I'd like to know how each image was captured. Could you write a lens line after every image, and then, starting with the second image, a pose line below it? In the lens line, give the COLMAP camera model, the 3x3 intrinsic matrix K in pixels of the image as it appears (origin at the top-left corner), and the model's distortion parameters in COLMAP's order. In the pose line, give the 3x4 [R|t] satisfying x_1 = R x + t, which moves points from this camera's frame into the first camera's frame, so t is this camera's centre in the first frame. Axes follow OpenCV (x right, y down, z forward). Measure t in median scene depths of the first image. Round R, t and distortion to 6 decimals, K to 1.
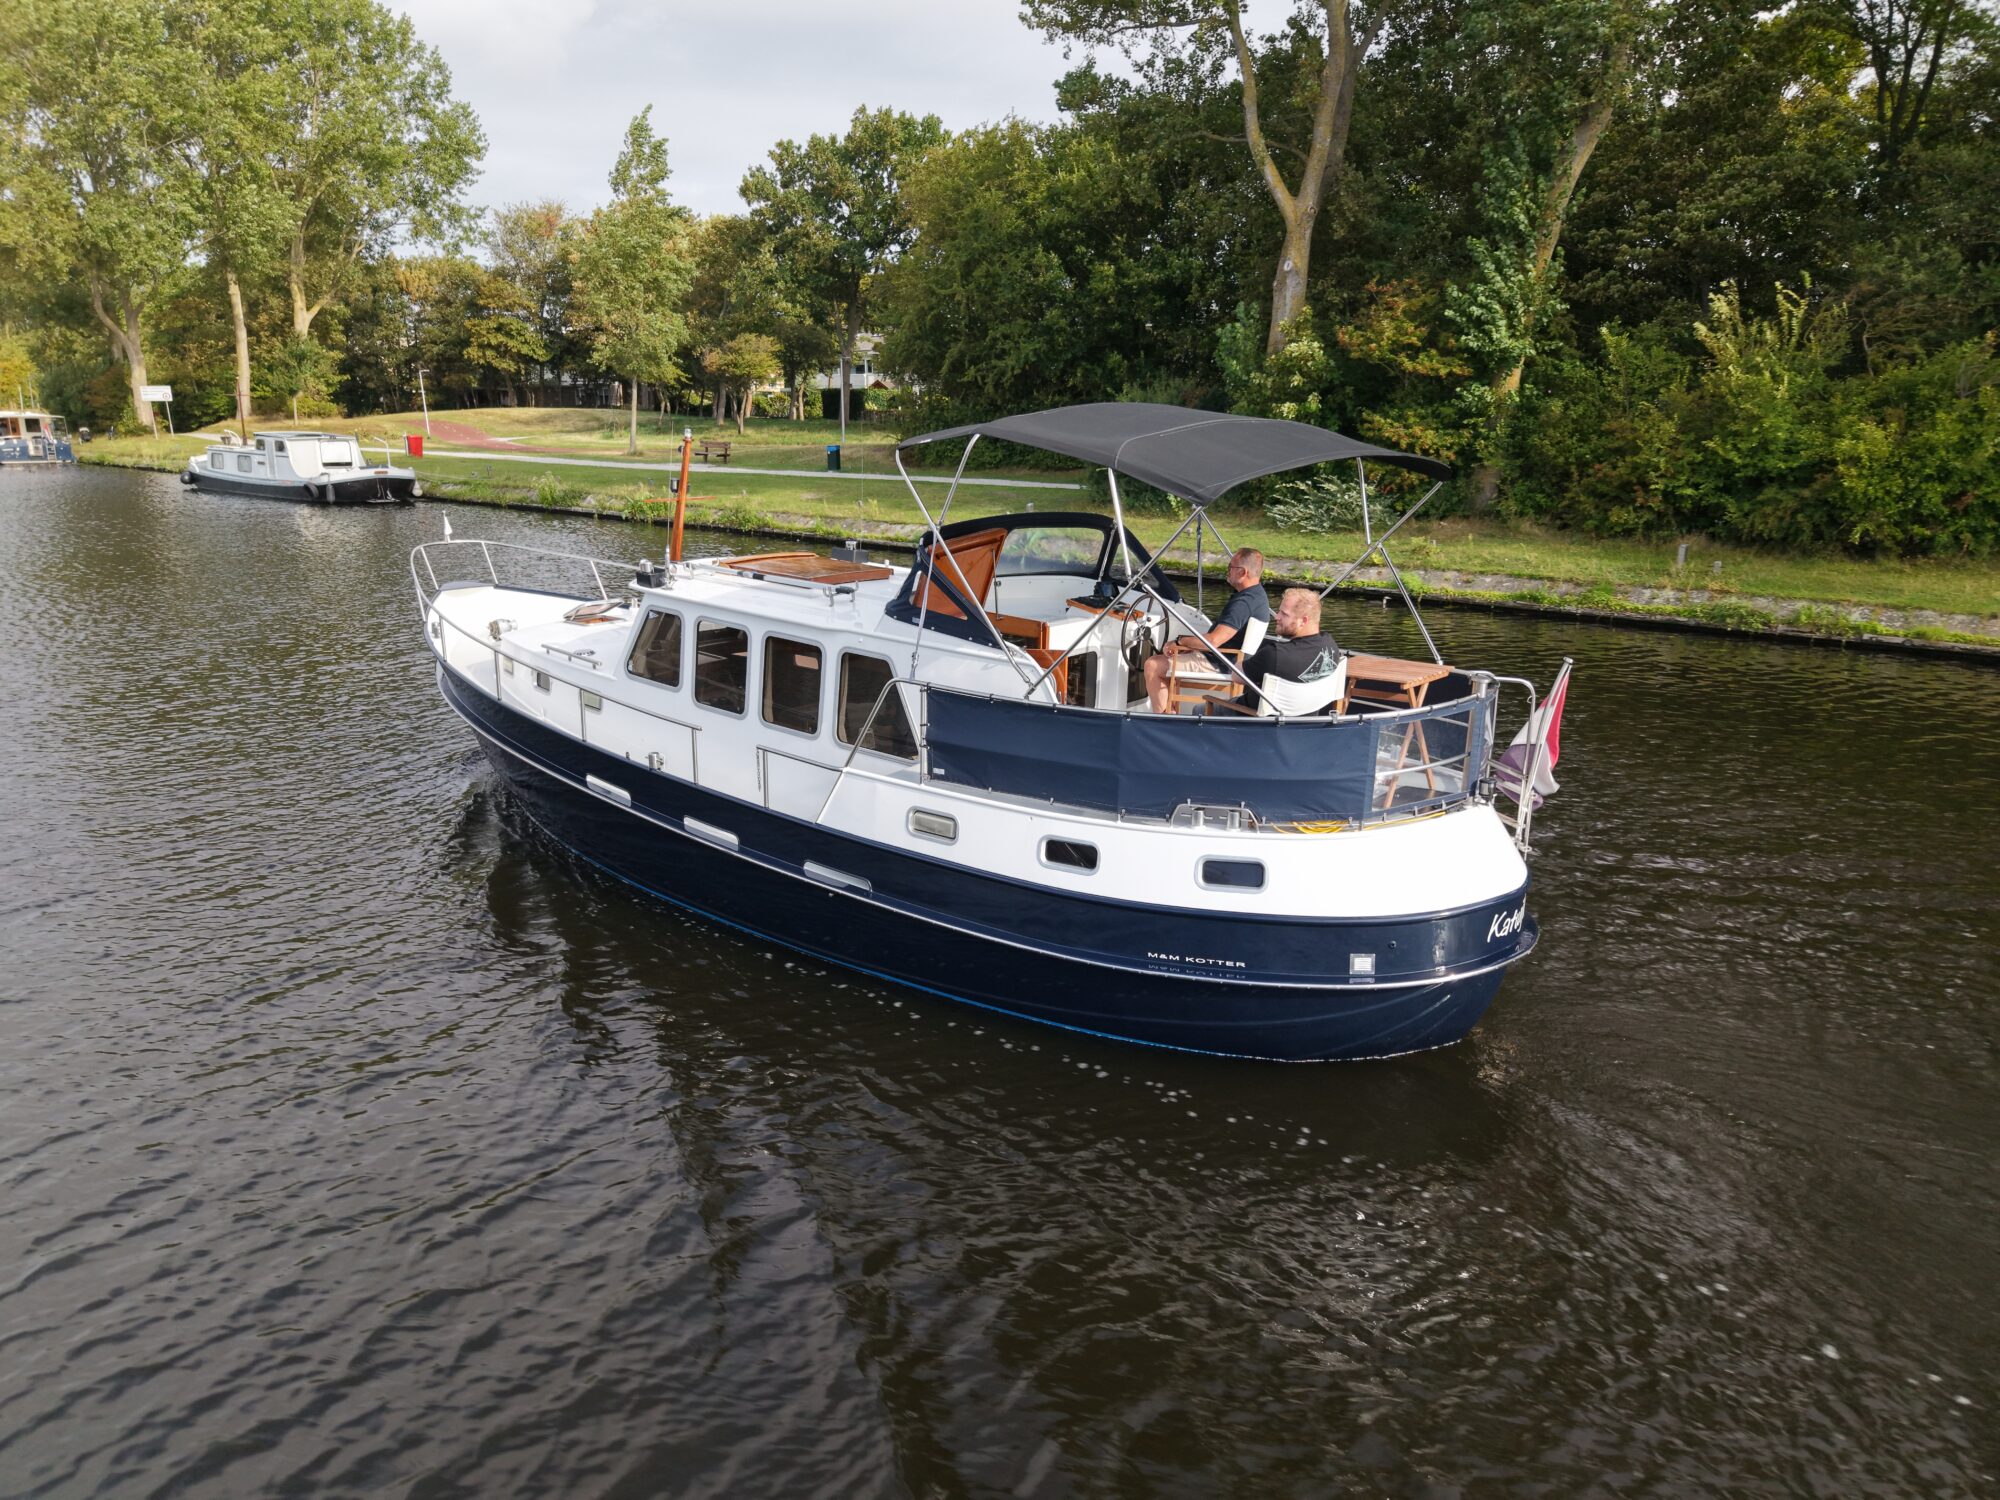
lens RADIAL K [[1324.6, 0, 1000.0], [0, 1324.6, 750.0], [0, 0, 1]] dist [0.084772, -0.084044]
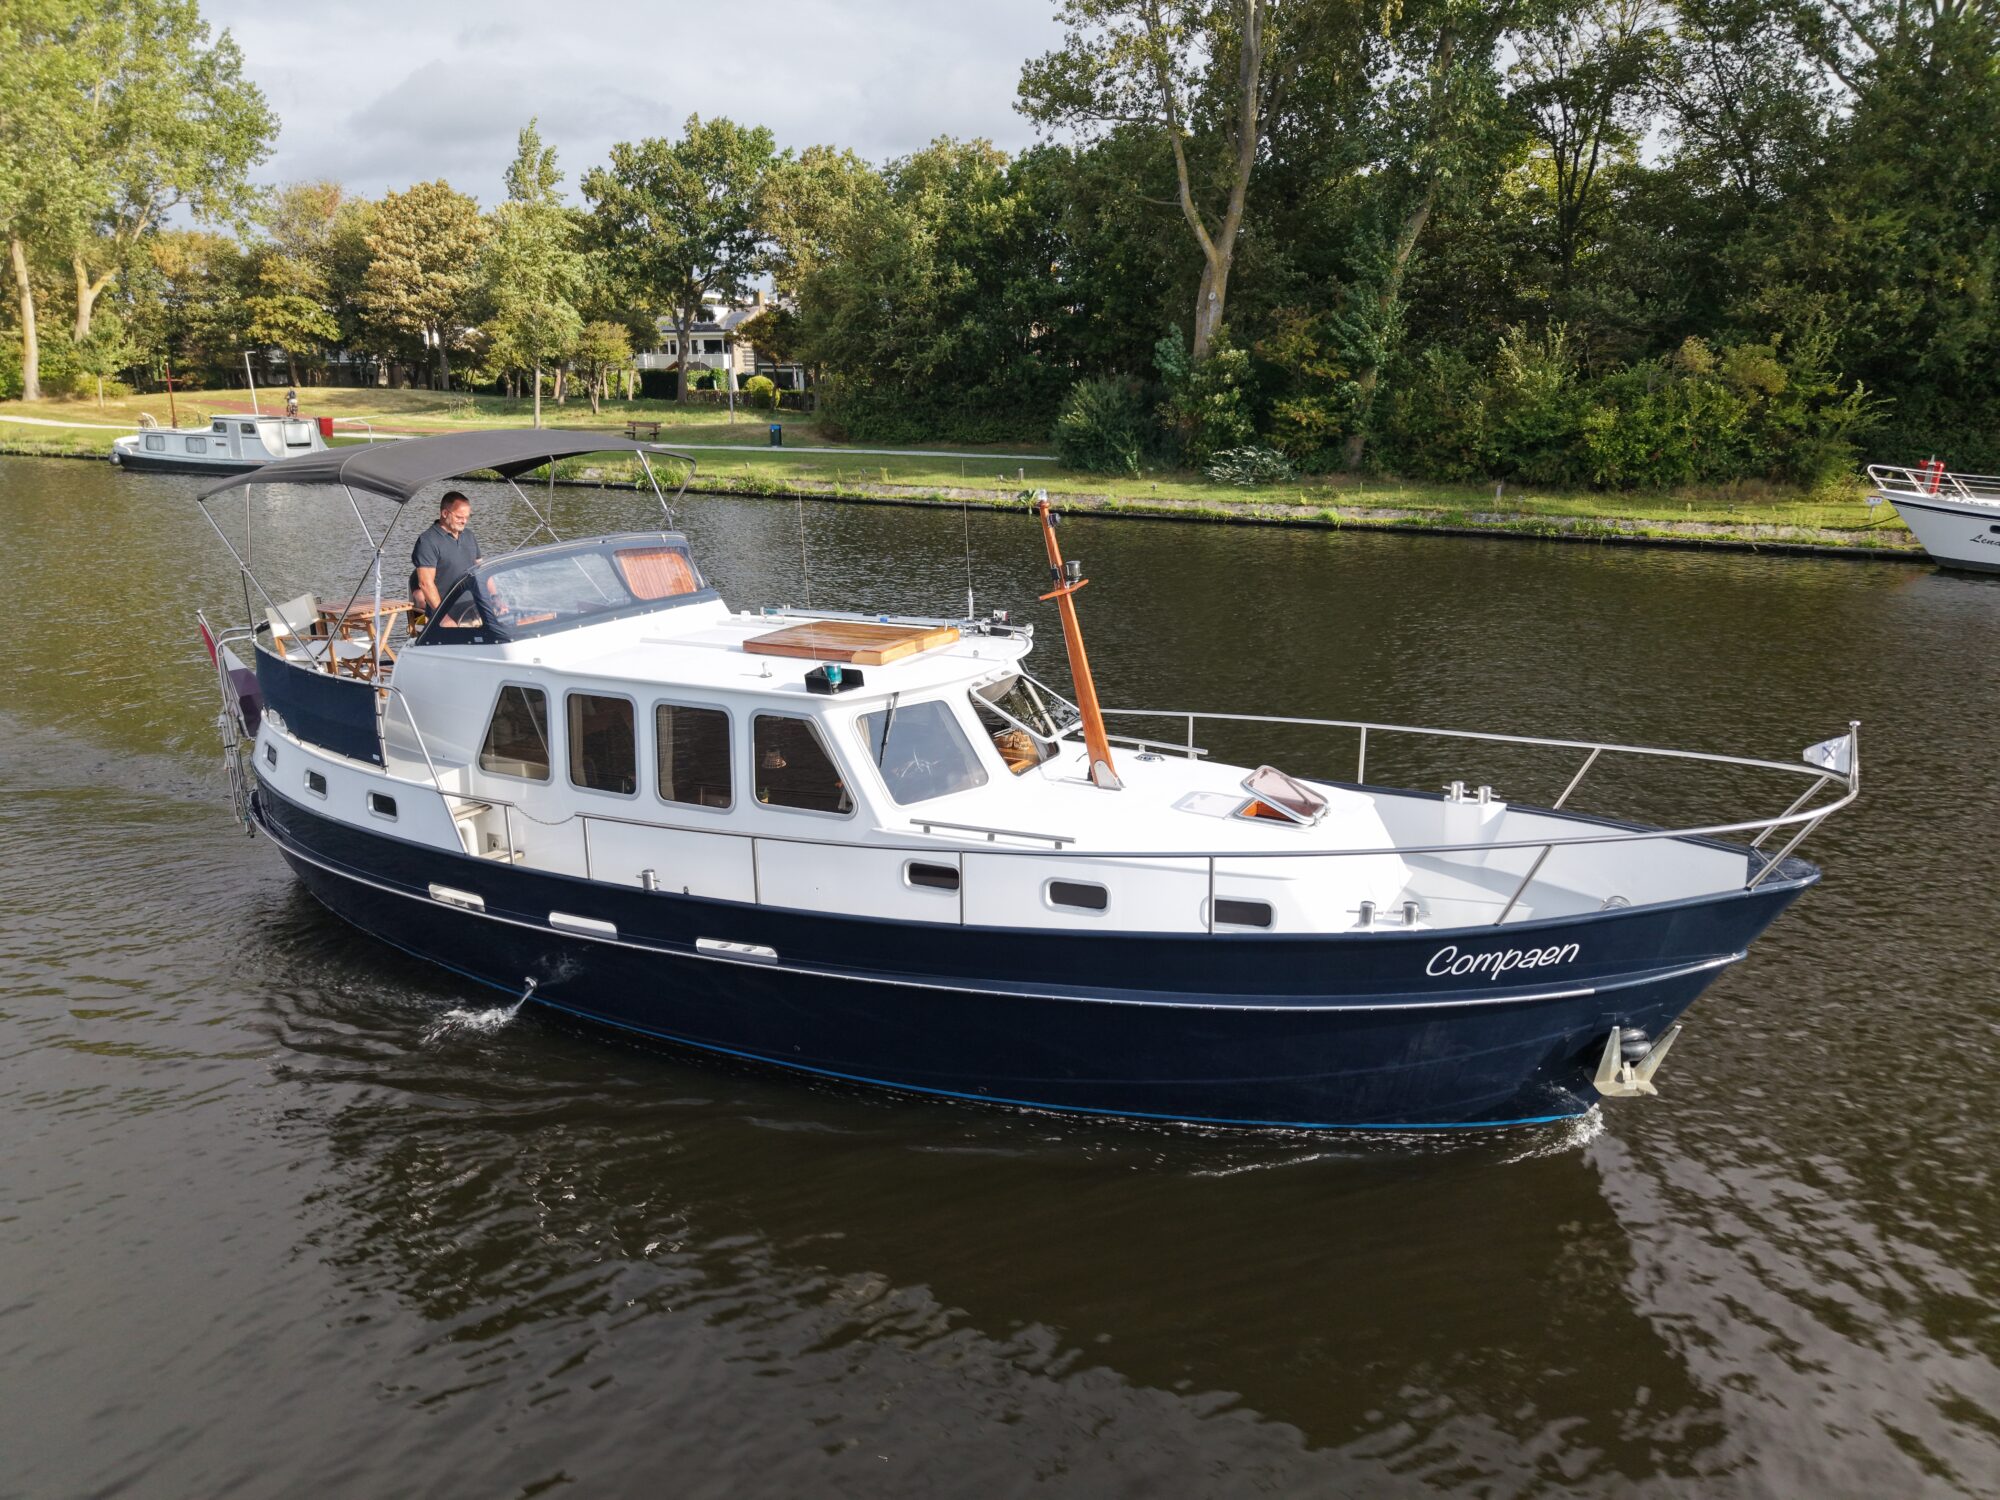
lens RADIAL K [[1324.6, 0, 1000.0], [0, 1324.6, 750.0], [0, 0, 1]] dist [0.084772, -0.084044]
pose [[0.971812, -0.058513, 0.228382, -0.352564], [0.055421, 0.998264, 0.019934, 0.074901], [-0.229152, -0.006715, 0.973368, -0.320510]]
